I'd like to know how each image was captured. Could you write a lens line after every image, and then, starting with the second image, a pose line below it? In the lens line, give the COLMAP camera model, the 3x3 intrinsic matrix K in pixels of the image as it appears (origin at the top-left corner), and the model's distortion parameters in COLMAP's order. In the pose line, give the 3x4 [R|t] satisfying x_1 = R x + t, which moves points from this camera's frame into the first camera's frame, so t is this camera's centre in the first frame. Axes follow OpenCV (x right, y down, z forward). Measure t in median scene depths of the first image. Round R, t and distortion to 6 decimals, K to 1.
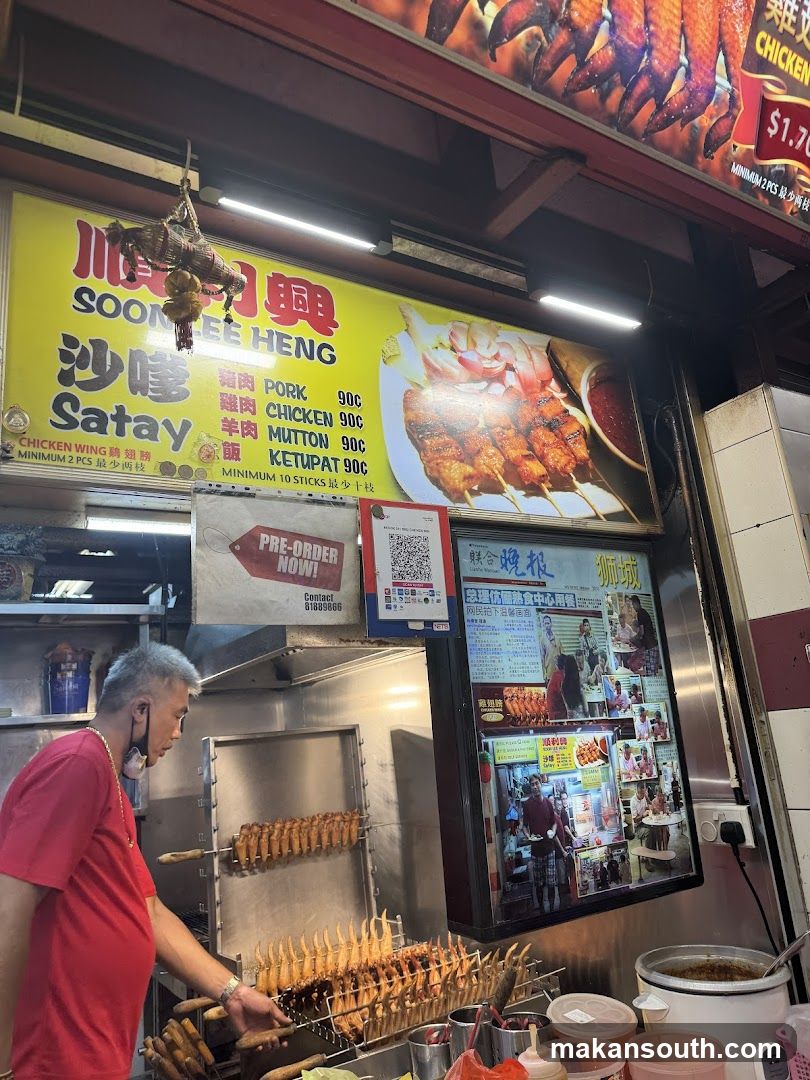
lens RADIAL K [[765.3, 0, 403.0], [0, 765.3, 526.5], [0, 0, 1]] dist [0.070650, -0.058099]
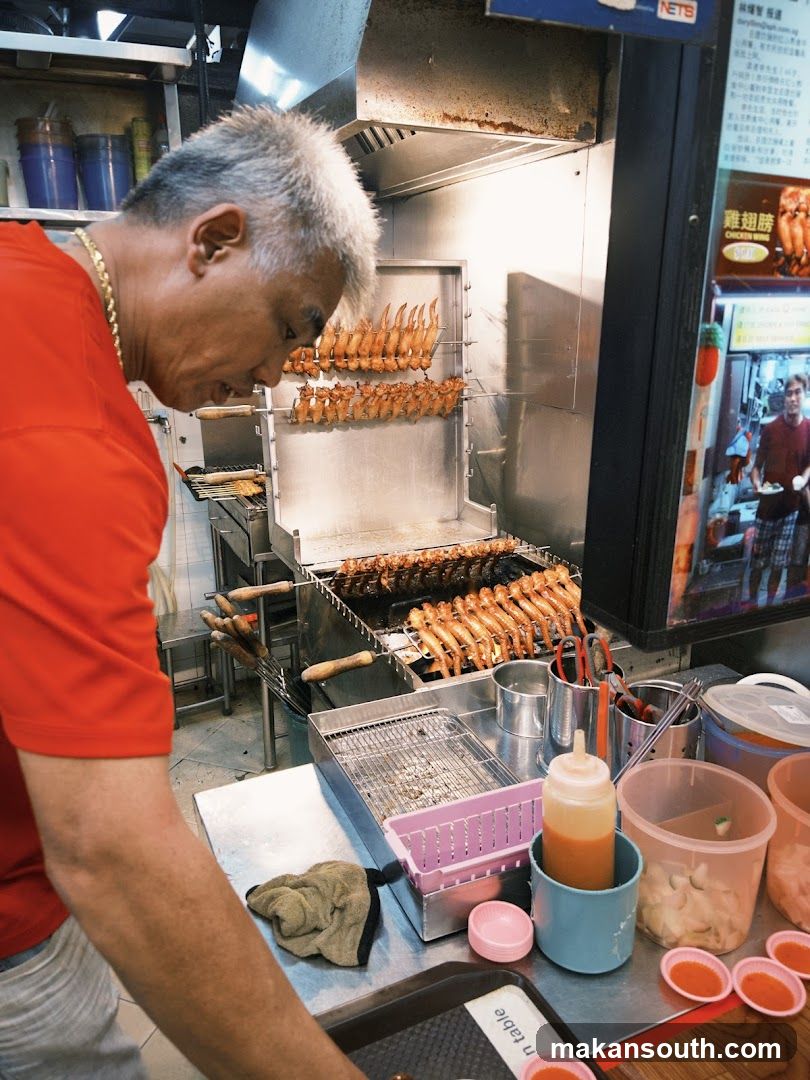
lens RADIAL K [[825.3, 0, 408.7], [0, 825.3, 546.5], [0, 0, 1]] dist [0.049775, -0.056554]
pose [[0.988919, 0.114079, -0.095004, -0.015587], [-0.043687, 0.835223, 0.548174, 0.129134], [0.141885, -0.537949, 0.830951, 0.455690]]
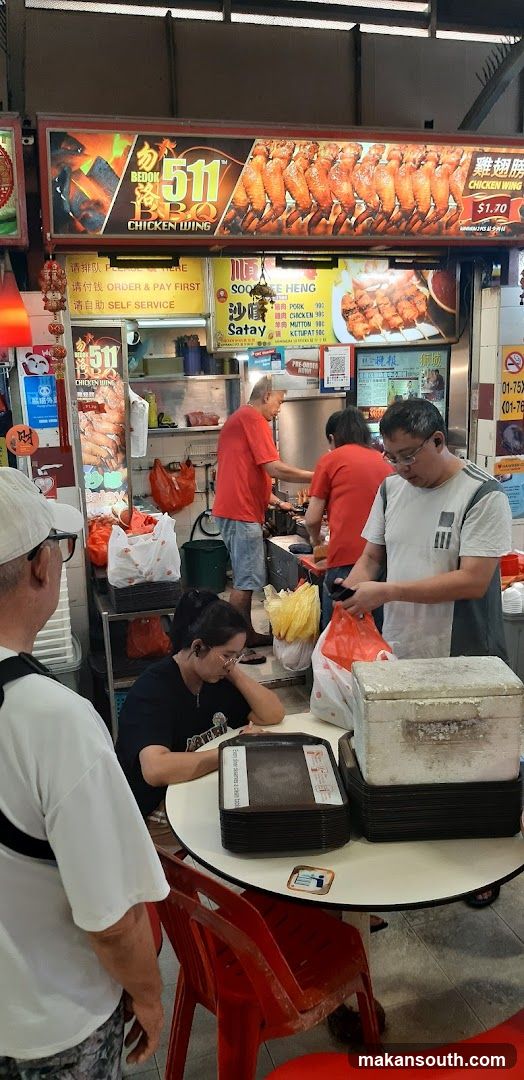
lens RADIAL K [[853.0, 0, 248.3], [0, 853.0, 563.1], [0, 0, 1]] dist [0.023504, -0.061619]
pose [[0.960734, 0.118610, -0.250842, 0.572855], [0.024102, 0.864941, 0.501294, -0.920595], [0.276422, -0.487656, 0.828120, -2.112193]]
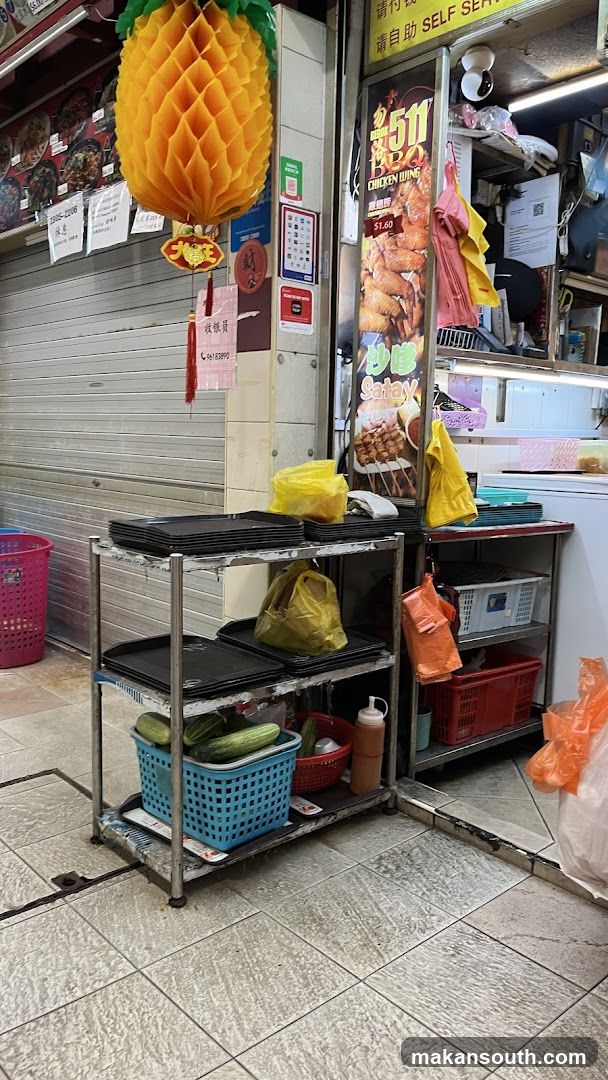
lens RADIAL K [[819.3, 0, 309.5], [0, 819.3, 532.9], [0, 0, 1]] dist [0.046641, -0.055362]
pose [[0.169403, 0.211861, -0.962506, 0.895021], [0.225105, 0.942487, 0.247073, 0.220169], [0.959495, -0.258520, 0.111970, -0.015058]]
